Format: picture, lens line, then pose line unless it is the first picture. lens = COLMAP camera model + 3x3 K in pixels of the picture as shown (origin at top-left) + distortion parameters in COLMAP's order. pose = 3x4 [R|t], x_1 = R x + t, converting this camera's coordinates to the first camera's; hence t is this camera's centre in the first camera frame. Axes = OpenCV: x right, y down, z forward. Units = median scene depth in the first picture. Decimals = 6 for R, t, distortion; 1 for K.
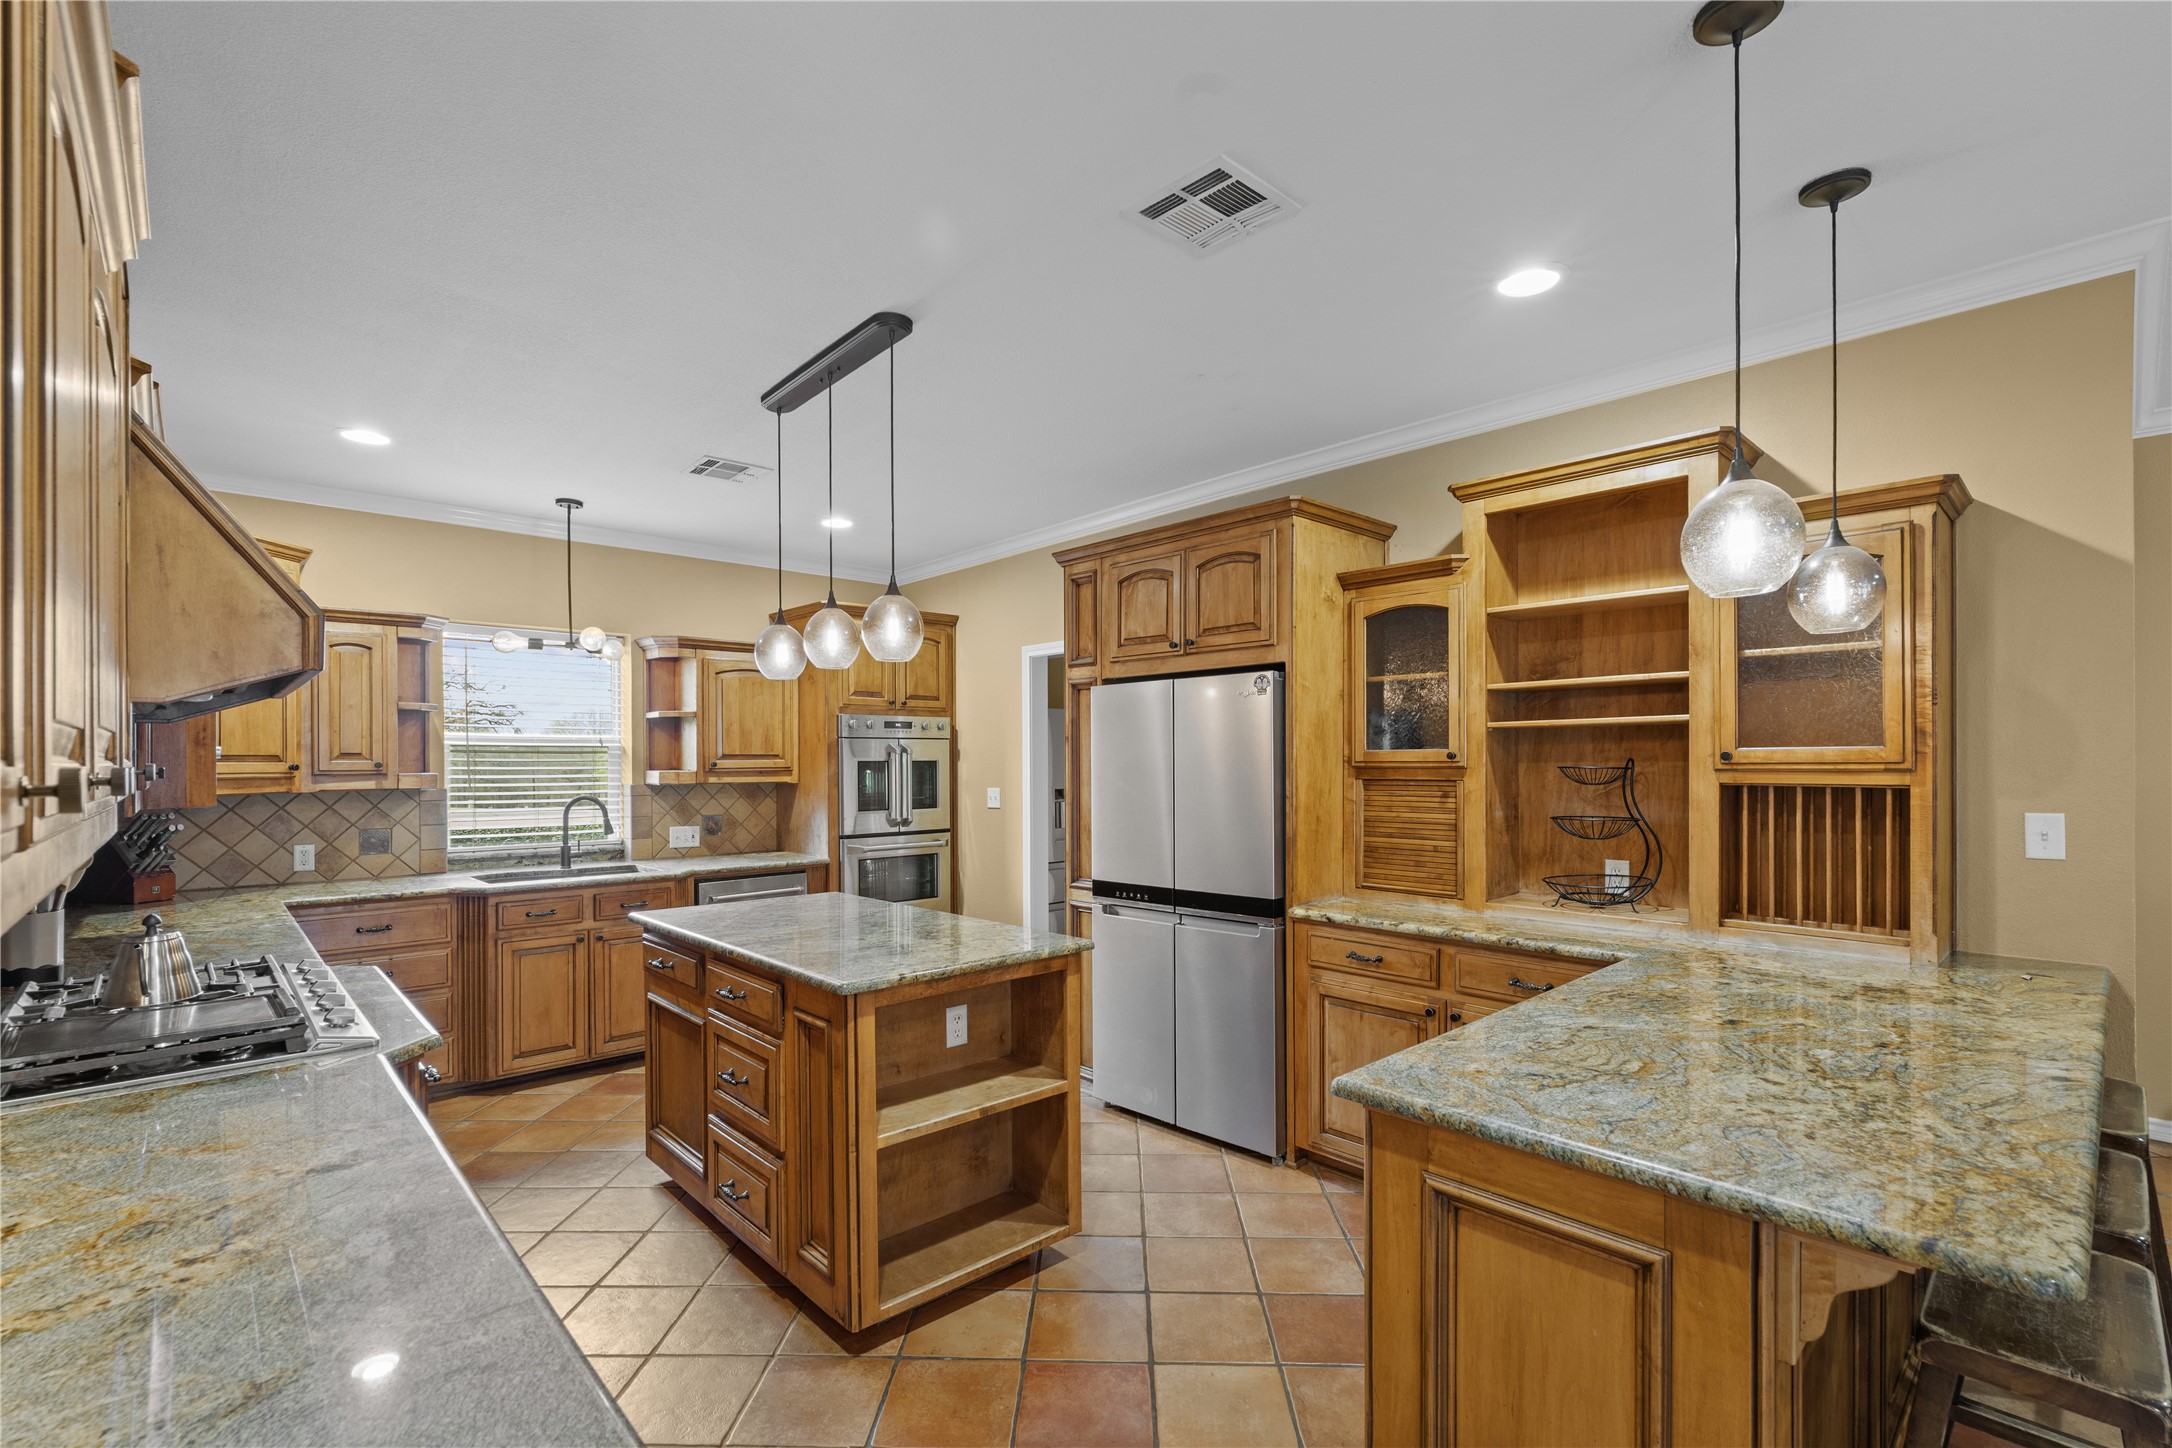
lens RADIAL K [[970.0, 0, 1088.7], [0, 970.0, 761.3], [0, 0, 1]] dist [-0.007216, 0.000933]
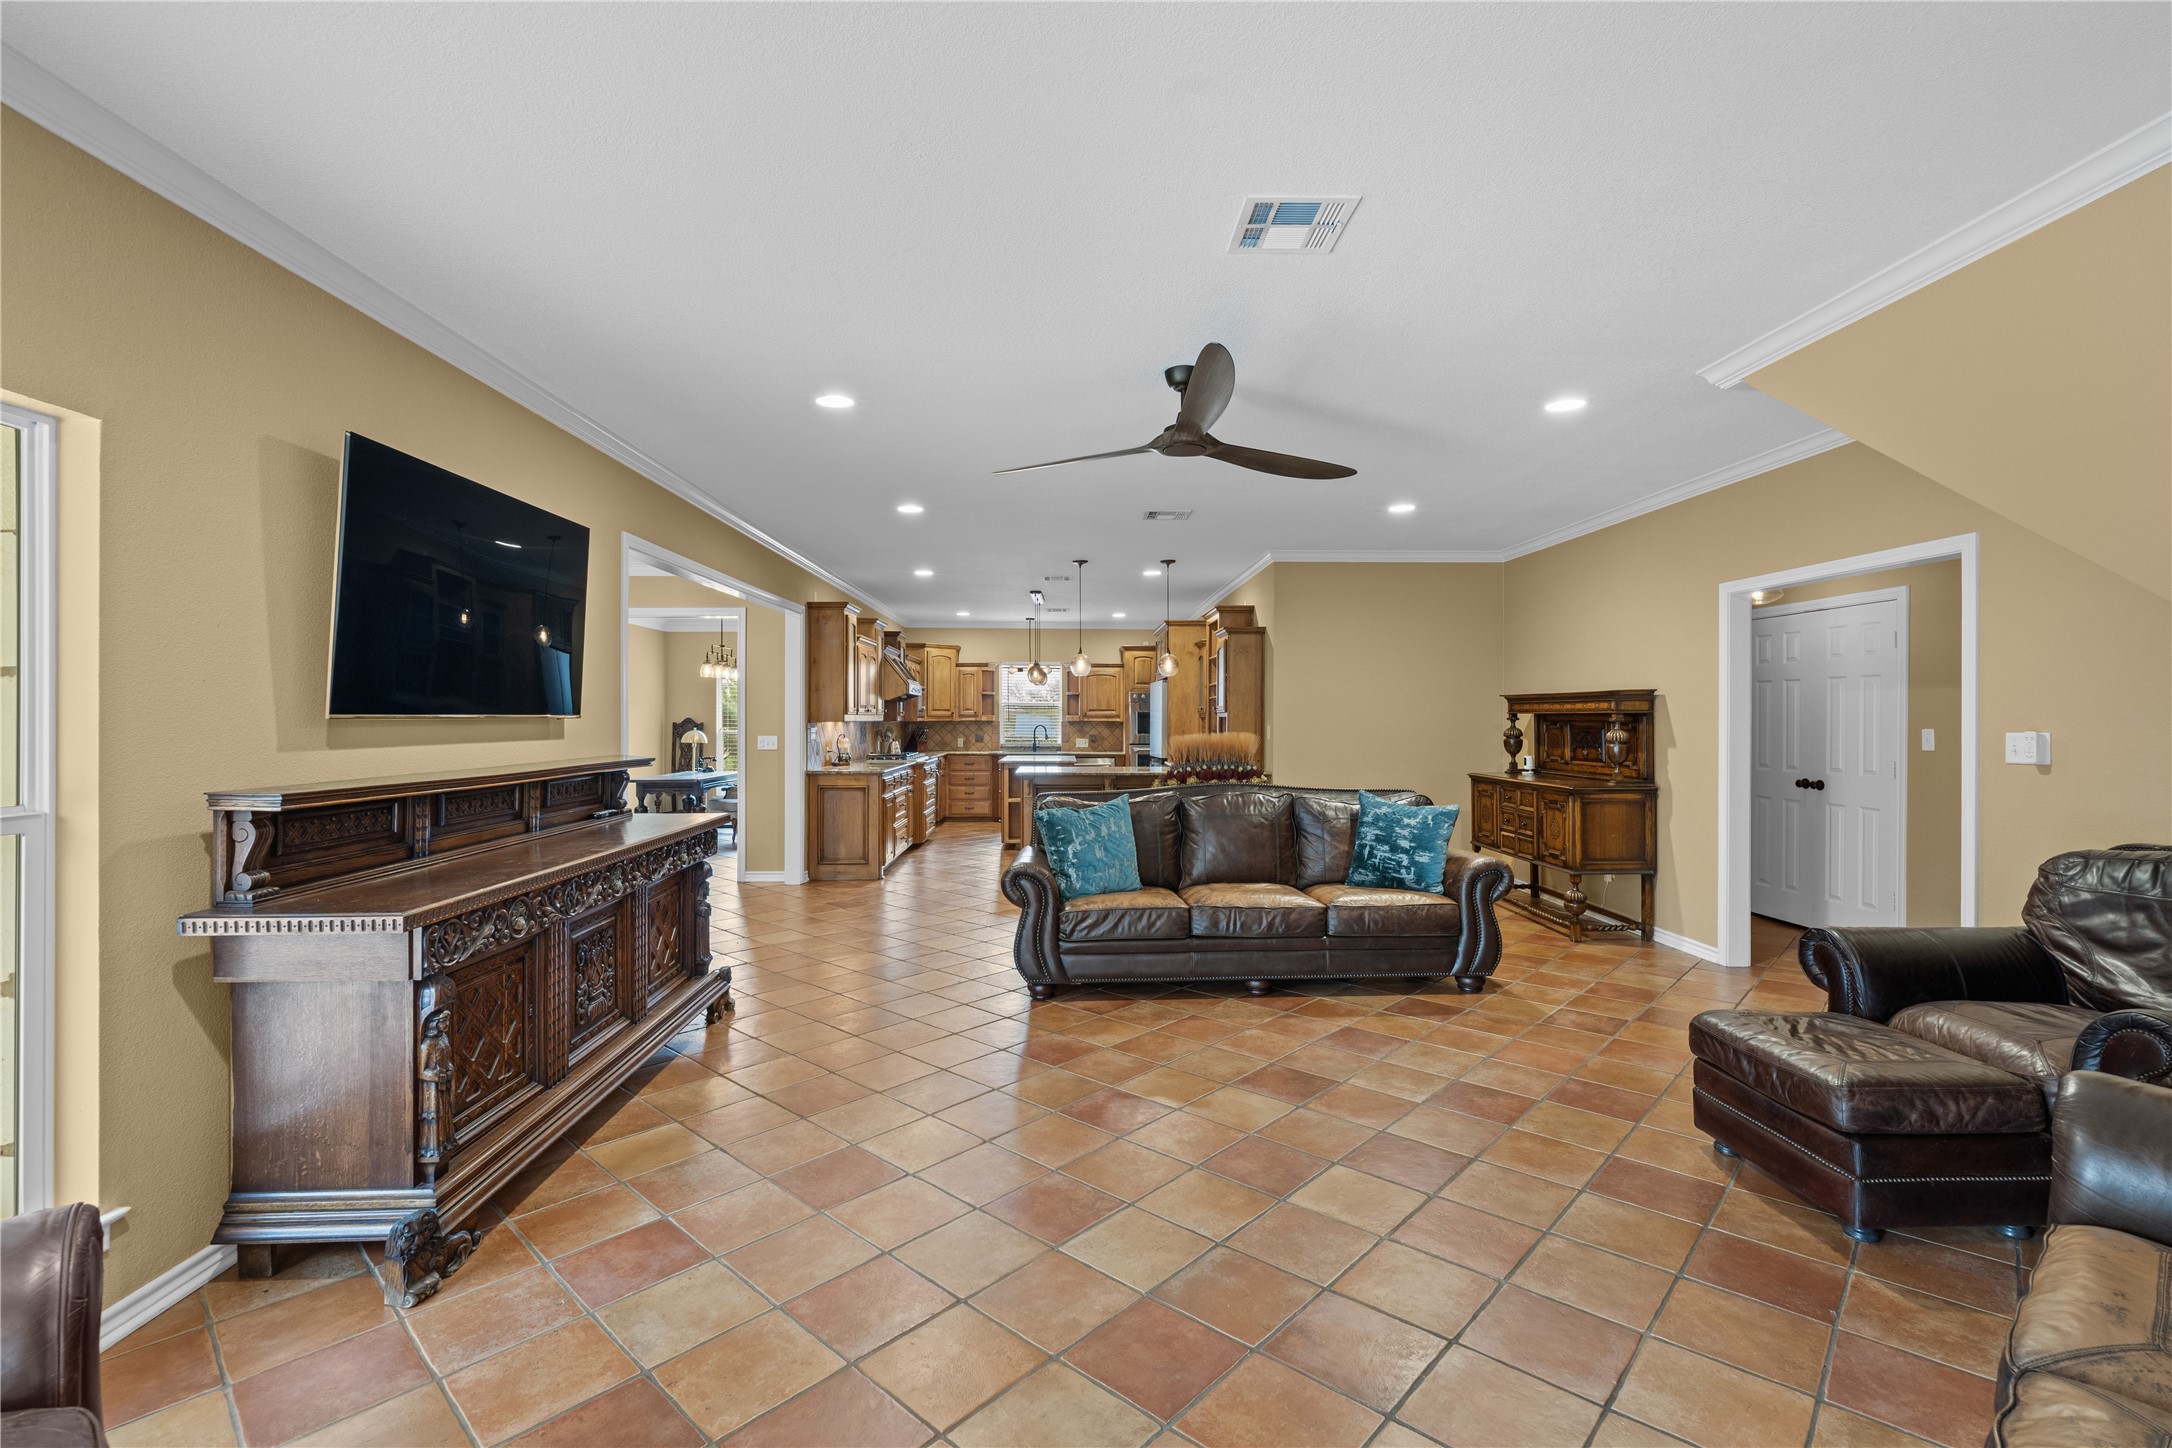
lens RADIAL K [[970.0, 0, 1082.5], [0, 970.0, 721.0], [0, 0, 1]] dist [-0.007216, 0.000933]
pose [[0.747232, 0.005924, -0.664537, 2.543930], [-0.005182, 0.999982, 0.003087, 0.030187], [0.664543, 0.001137, 0.747249, -1.750146]]
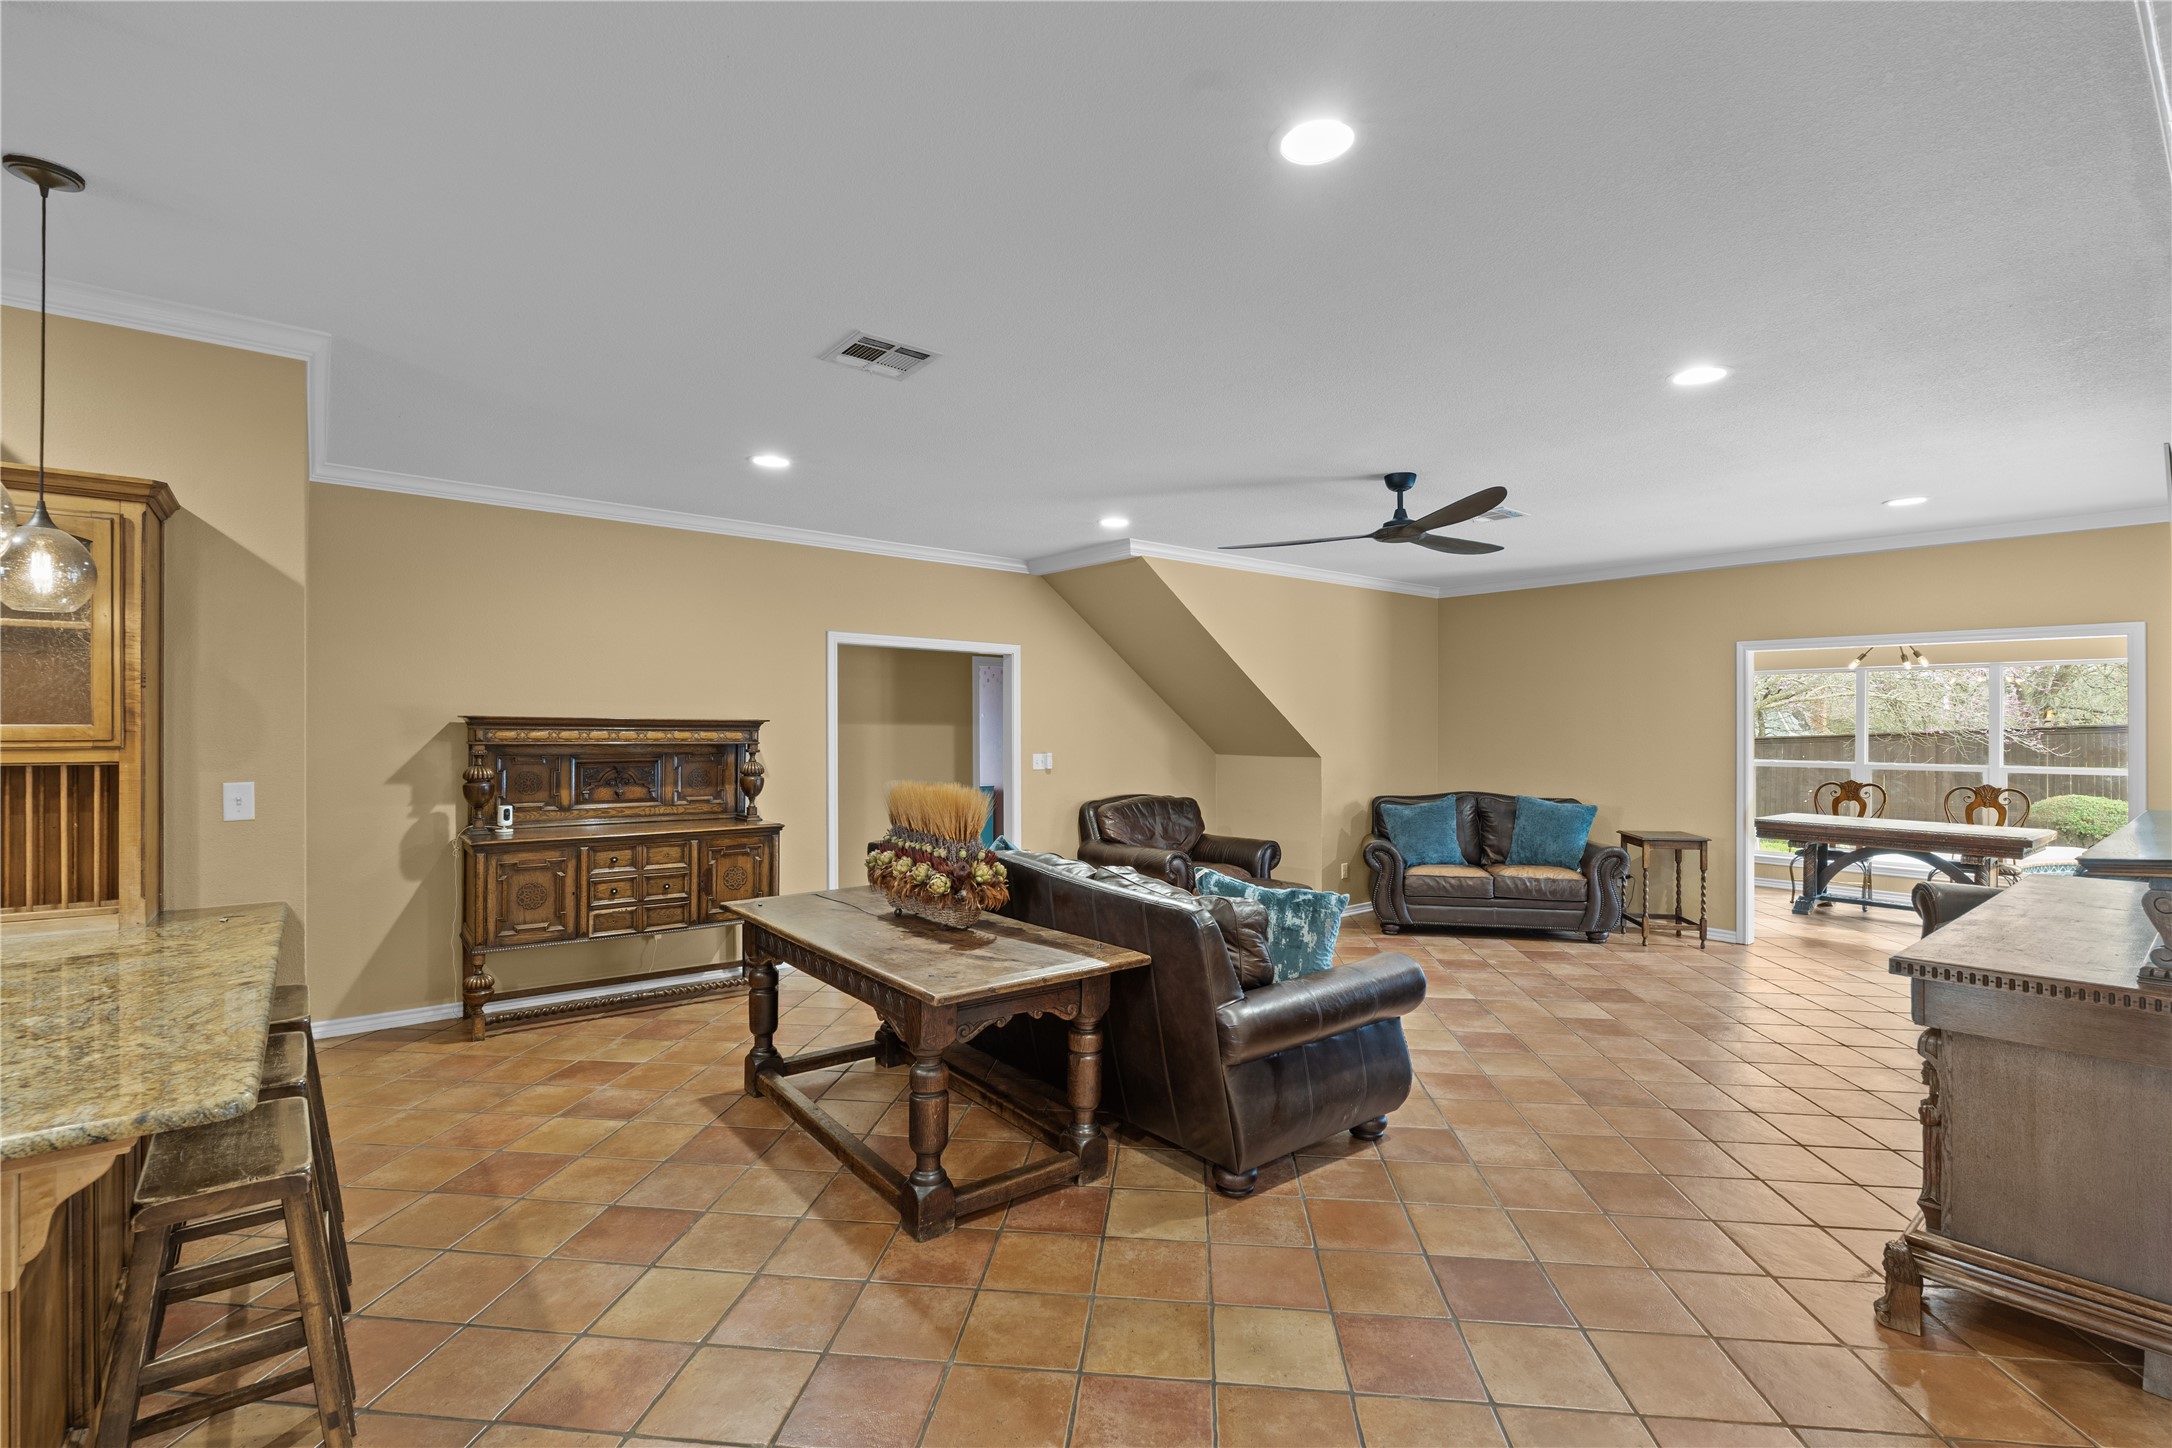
lens RADIAL K [[970.0, 0, 1082.1], [0, 970.0, 733.0], [0, 0, 1]] dist [-0.007216, 0.000933]
pose [[0.077178, 0.005066, 0.997004, -0.121943], [0.001867, 0.999985, -0.005226, 0.000736], [-0.997016, 0.002264, 0.077167, -0.135447]]
